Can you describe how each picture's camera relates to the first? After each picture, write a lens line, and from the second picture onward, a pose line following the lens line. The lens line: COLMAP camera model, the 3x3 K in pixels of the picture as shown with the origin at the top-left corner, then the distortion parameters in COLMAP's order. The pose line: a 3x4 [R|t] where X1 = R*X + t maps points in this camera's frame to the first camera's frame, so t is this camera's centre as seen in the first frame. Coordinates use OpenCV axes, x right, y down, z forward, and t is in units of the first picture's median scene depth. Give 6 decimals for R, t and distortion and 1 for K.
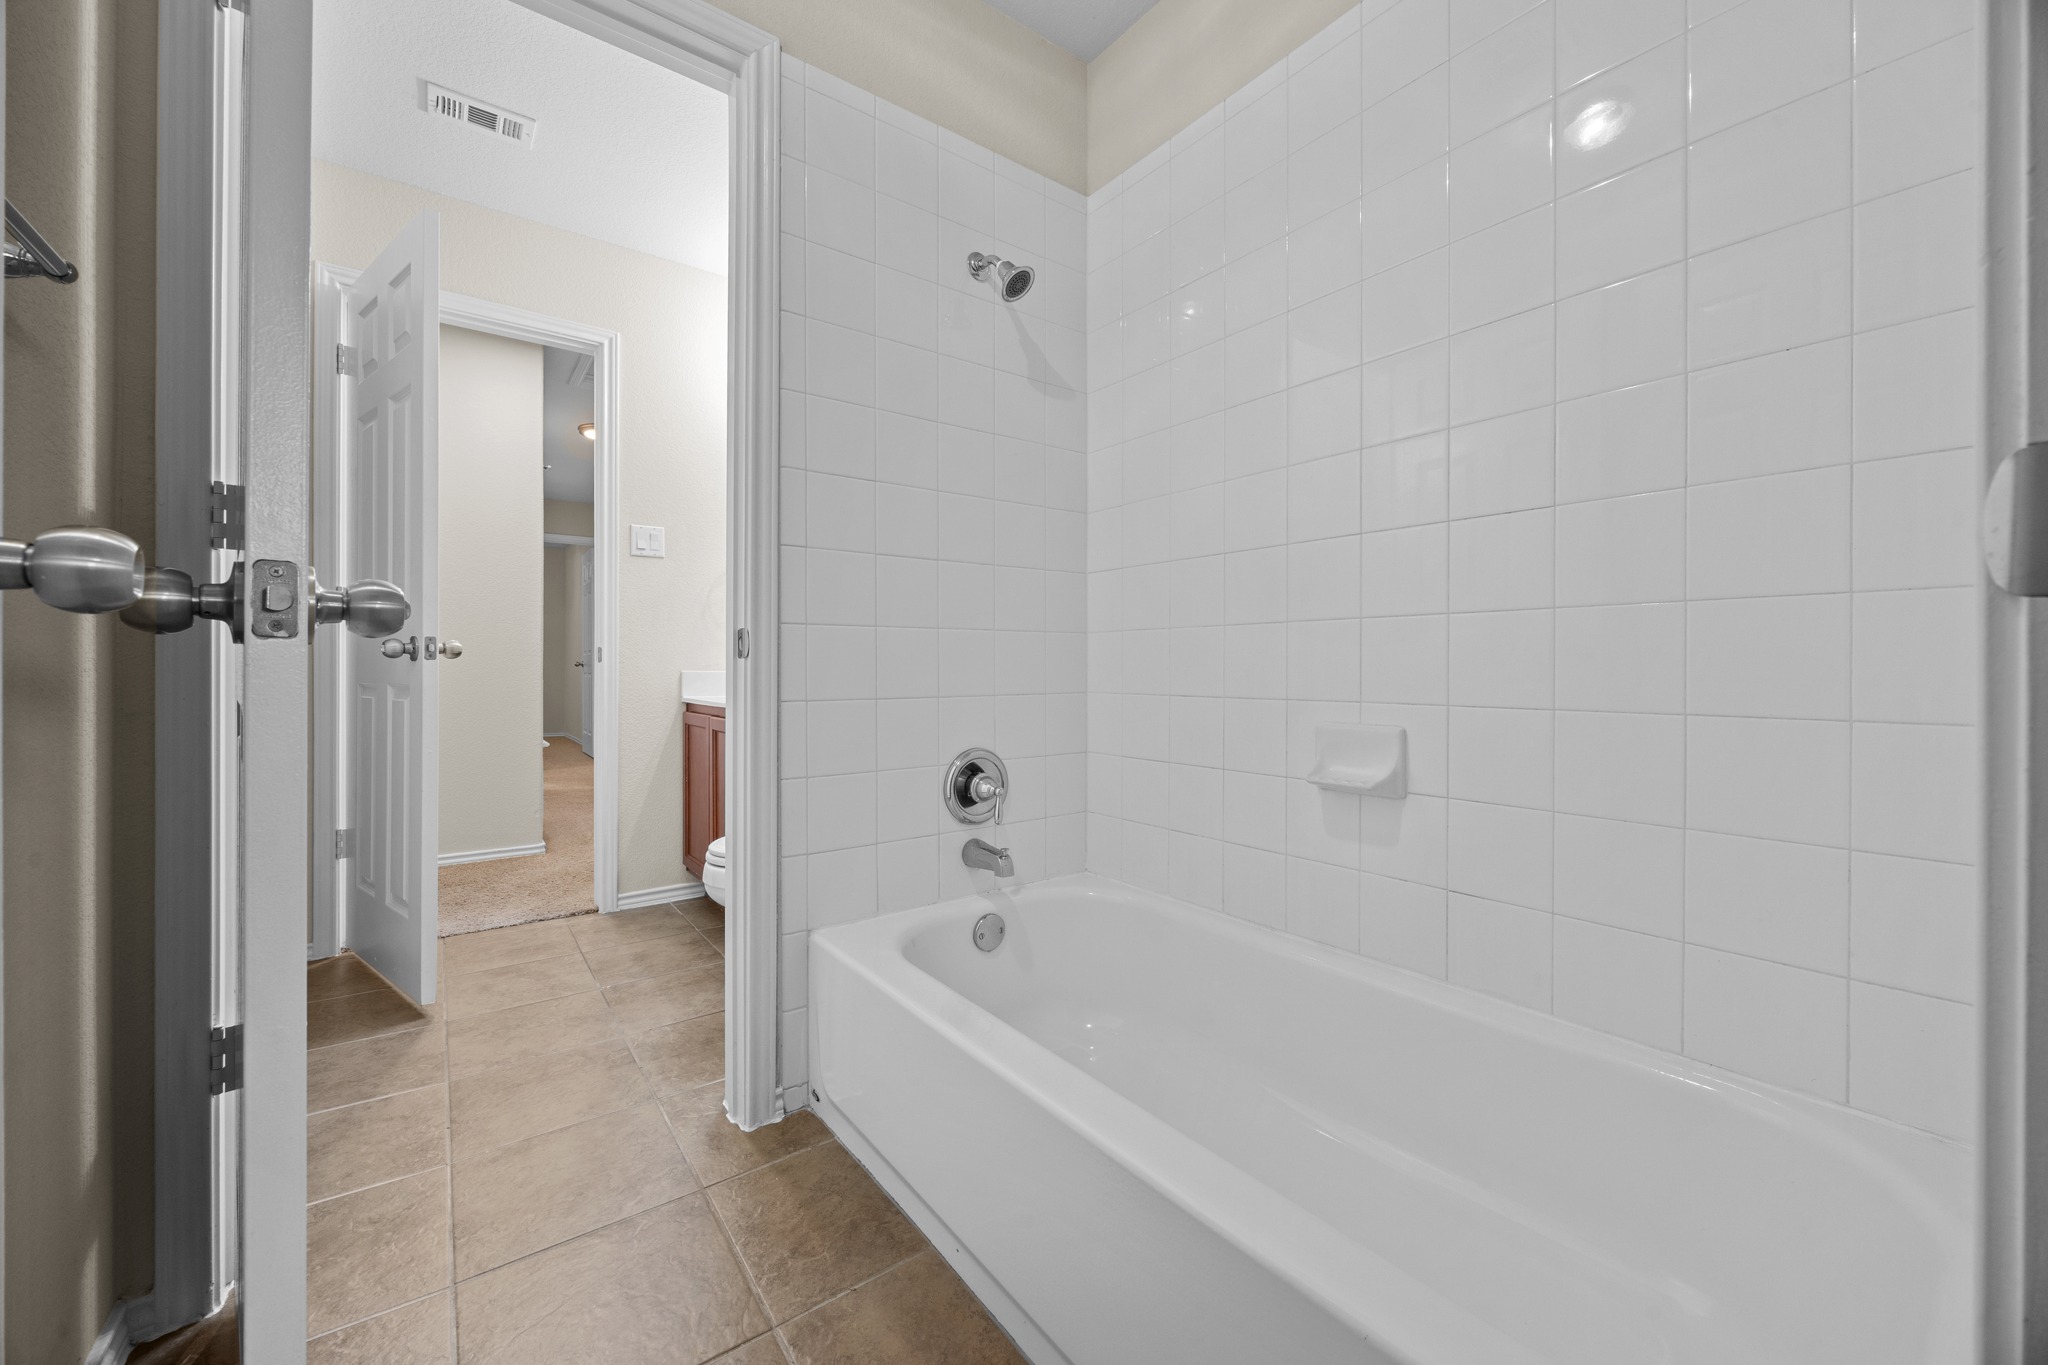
lens RADIAL K [[787.1, 0, 1026.2], [0, 787.1, 677.1], [0, 0, 1]] dist [0.000827, -0.000099]
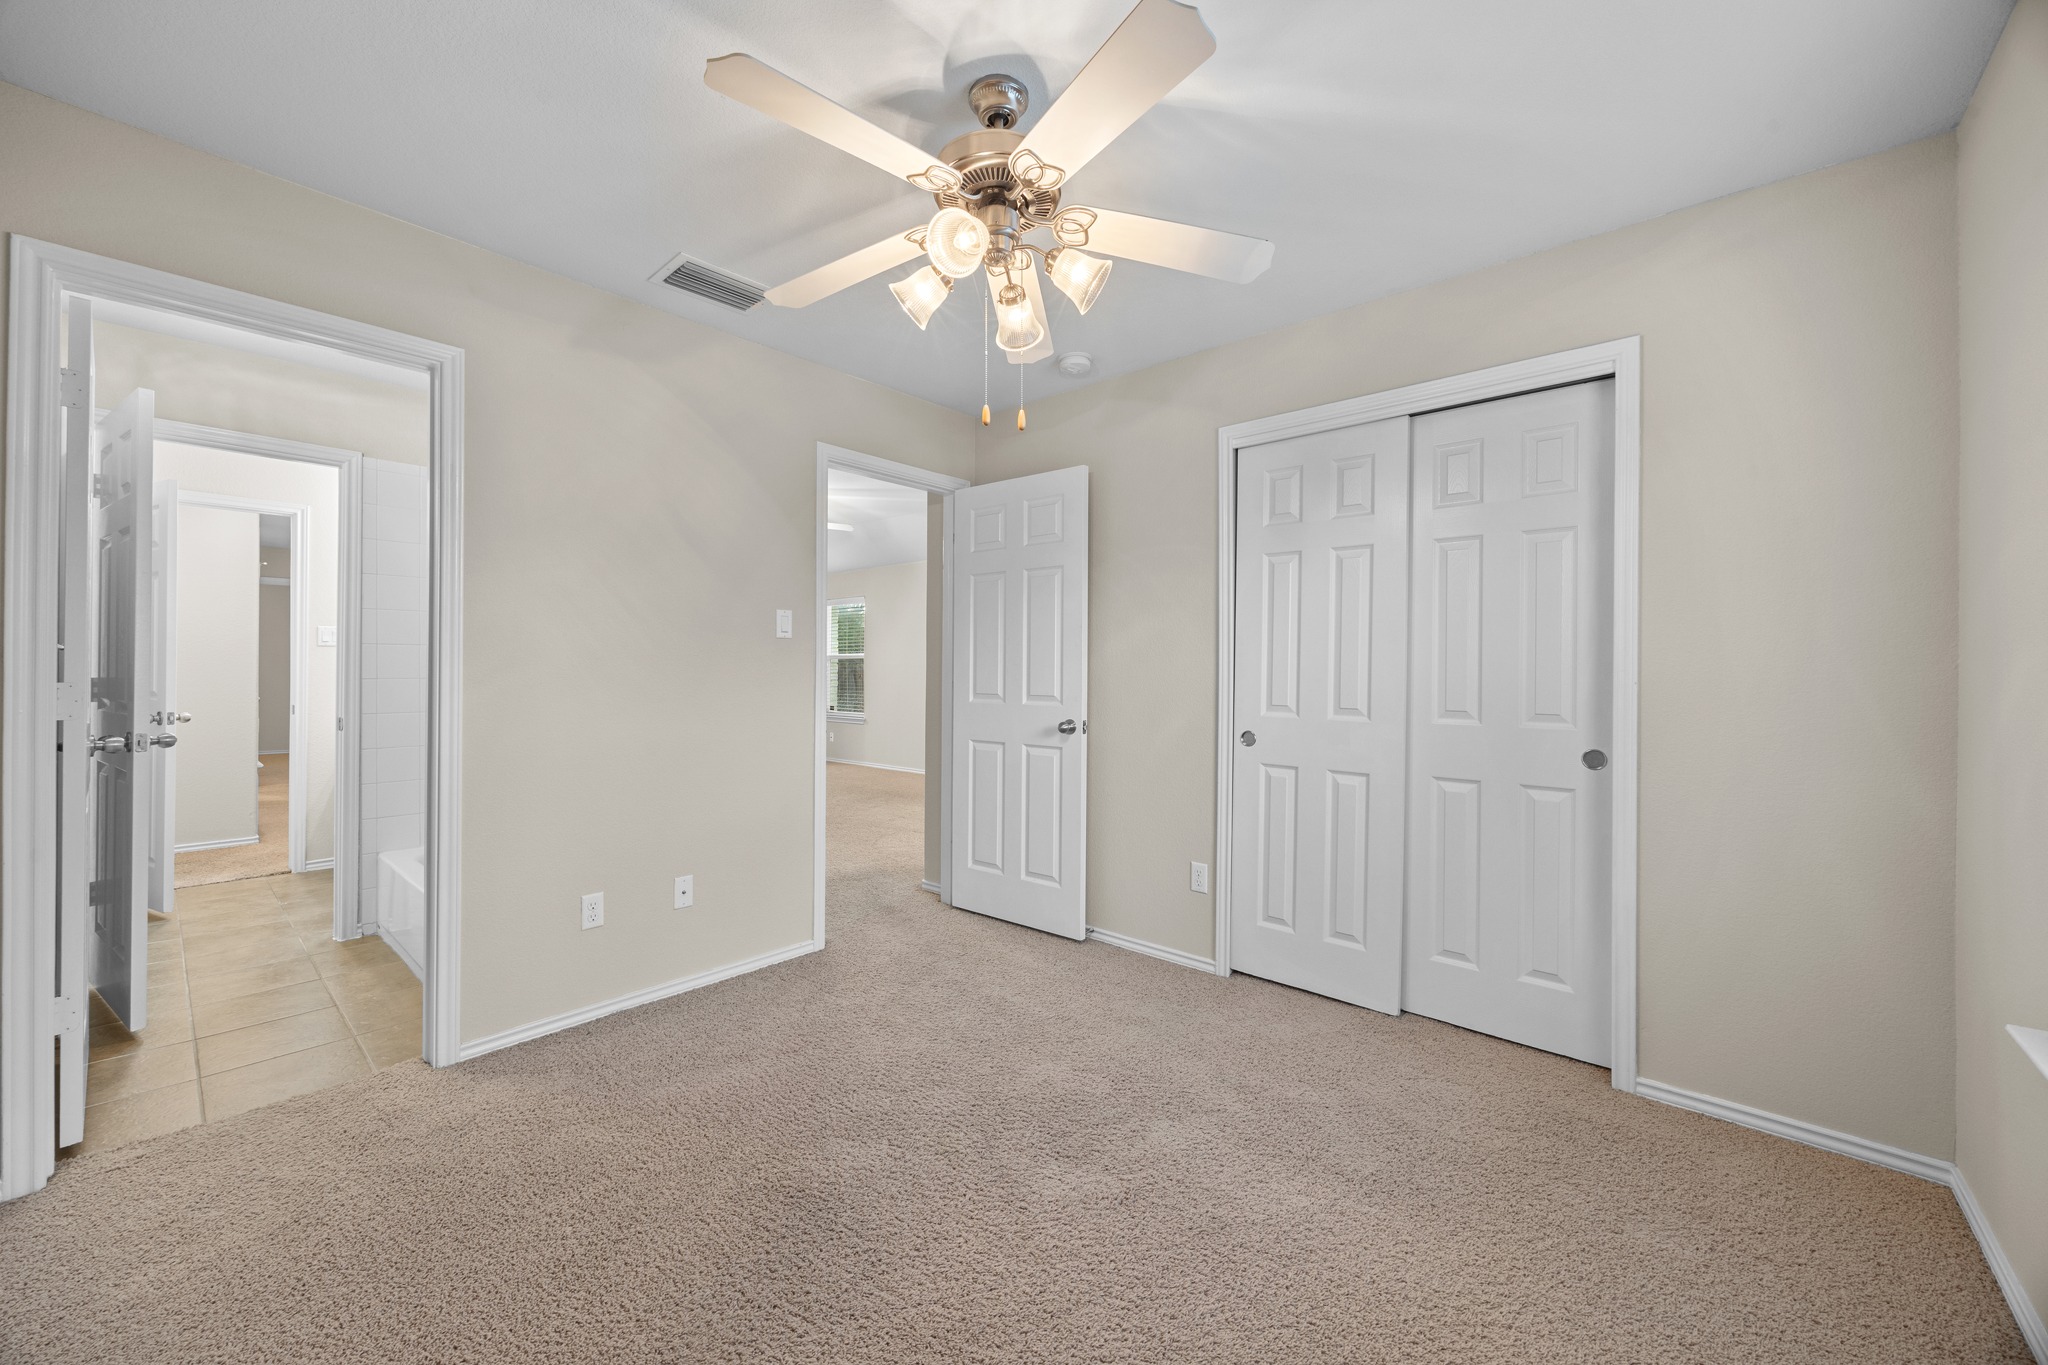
lens RADIAL K [[787.1, 0, 1019.6], [0, 787.1, 672.4], [0, 0, 1]] dist [0.000827, -0.000099]
pose [[0.981641, -0.001386, 0.190731, 0.779706], [0.003093, 0.999958, -0.008654, -0.116108], [-0.190711, 0.009085, 0.981604, -1.102249]]
